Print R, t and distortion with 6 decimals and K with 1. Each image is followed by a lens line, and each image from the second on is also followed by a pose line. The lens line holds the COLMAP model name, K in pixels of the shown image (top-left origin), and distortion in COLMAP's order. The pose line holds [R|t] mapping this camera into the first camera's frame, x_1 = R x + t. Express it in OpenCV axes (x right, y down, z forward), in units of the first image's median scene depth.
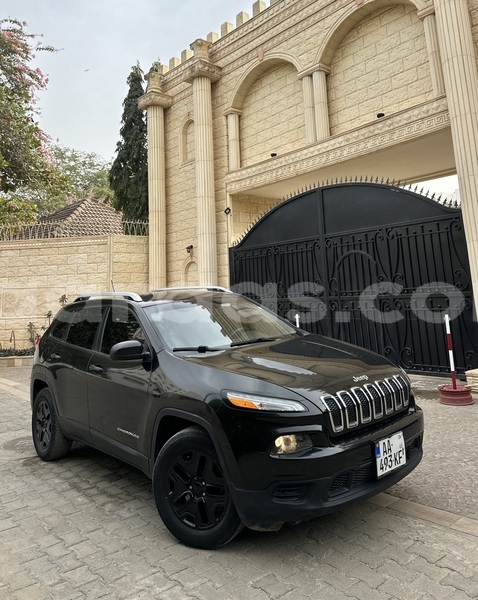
lens RADIAL K [[527.0, 0, 239.0], [0, 527.0, 300.0], [0, 0, 1]] dist [0.082808, -0.001897]
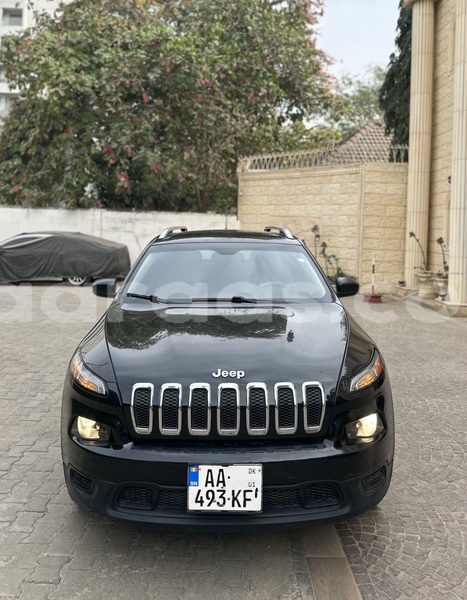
lens RADIAL K [[520.3, 0, 233.5], [0, 520.3, 300.0], [0, 0, 1]] dist [0.016090, 0.007501]
pose [[0.741094, 0.160038, -0.652049, 0.218194], [-0.069921, 0.984292, 0.162114, -0.019590], [0.667751, -0.074550, 0.740642, 0.165494]]
